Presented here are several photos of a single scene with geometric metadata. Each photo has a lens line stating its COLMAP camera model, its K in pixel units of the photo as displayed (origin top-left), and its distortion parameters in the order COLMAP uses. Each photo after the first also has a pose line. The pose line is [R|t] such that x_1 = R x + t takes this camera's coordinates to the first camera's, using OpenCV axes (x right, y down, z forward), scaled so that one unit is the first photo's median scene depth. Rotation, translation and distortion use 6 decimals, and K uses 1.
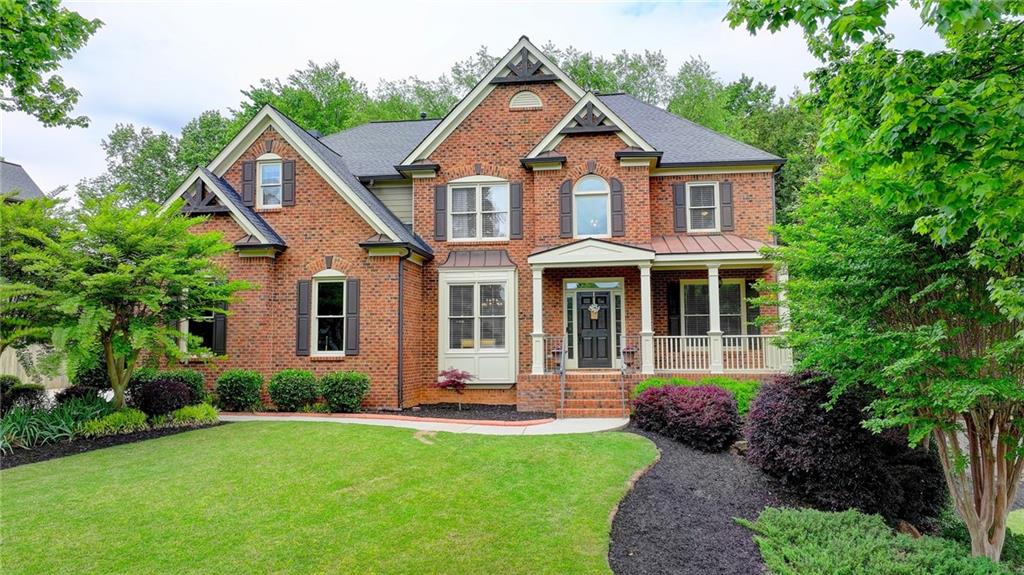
lens RADIAL K [[725.9, 0, 512.0], [0, 725.9, 287.5], [0, 0, 1]] dist [0.001153, 0.003314]
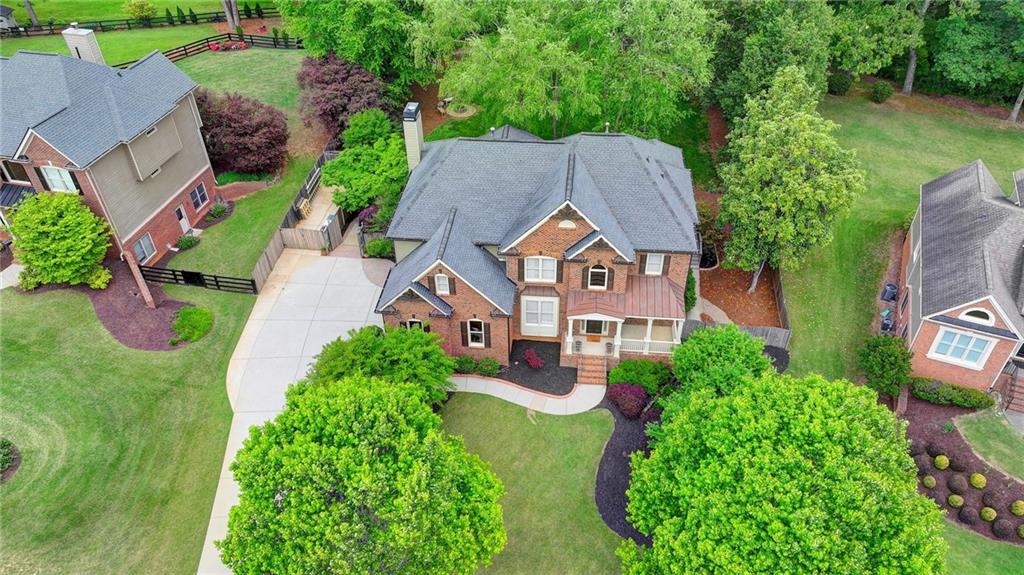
lens RADIAL K [[725.9, 0, 512.0], [0, 725.9, 287.5], [0, 0, 1]] dist [0.001153, 0.003314]
pose [[0.999559, -0.028025, 0.009834, -0.160819], [0.012886, 0.707543, 0.706553, -1.622741], [-0.026760, -0.706114, 0.707592, -0.471834]]
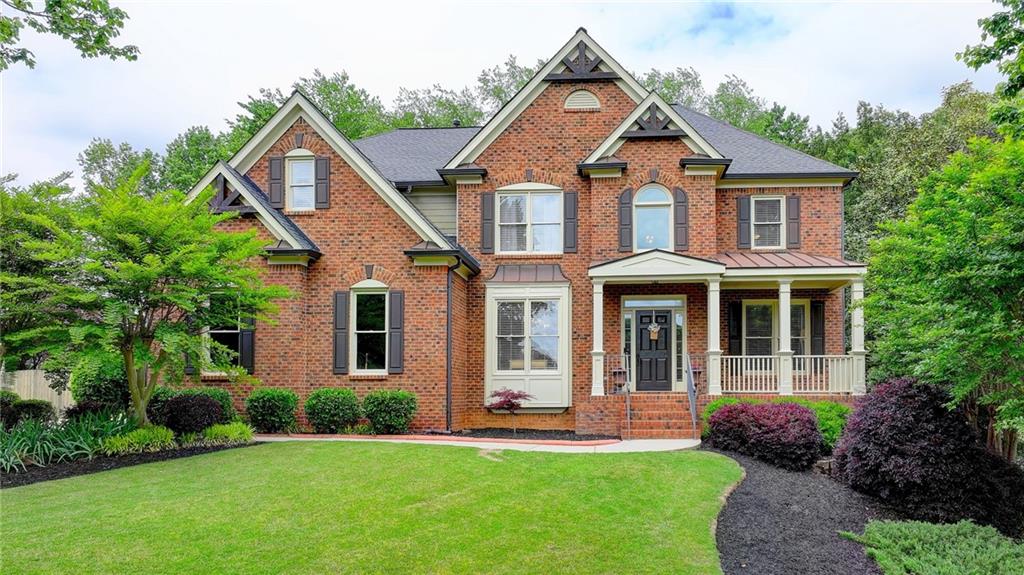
lens RADIAL K [[748.3, 0, 569.0], [0, 748.3, 382.4], [0, 0, 1]] dist [0.001062, 0.002859]
pose [[0.997645, 0.008290, 0.068085, -0.065290], [-0.012958, 0.997573, 0.068406, 0.036239], [-0.067352, -0.069127, 0.995332, 0.040078]]
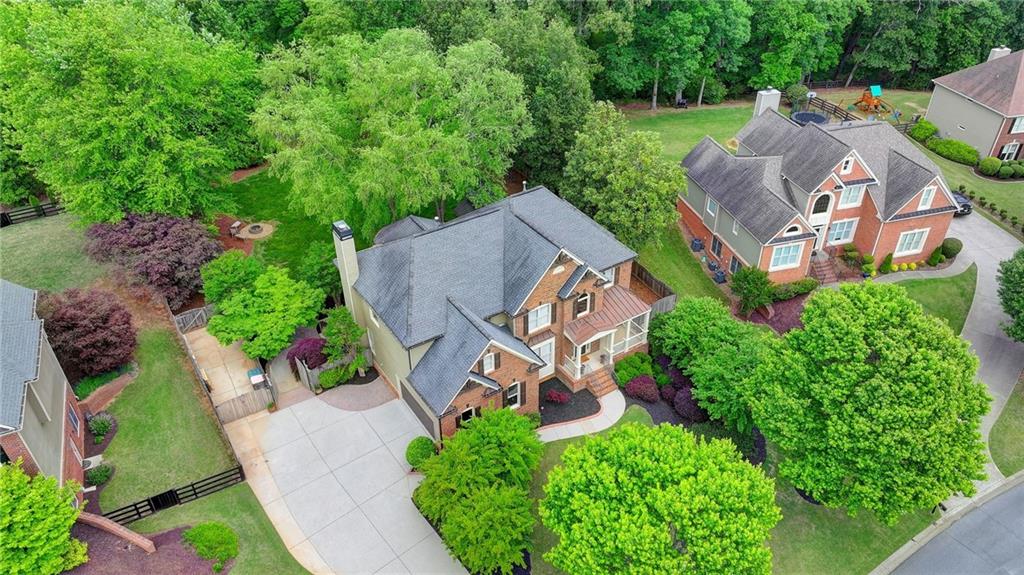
lens RADIAL K [[725.9, 0, 512.0], [0, 725.9, 287.5], [0, 0, 1]] dist [0.001153, 0.003314]
pose [[0.761999, -0.381369, 0.523369, -1.362207], [-0.046676, 0.773747, 0.631773, -1.736893], [-0.645894, -0.505839, 0.571793, -0.175996]]
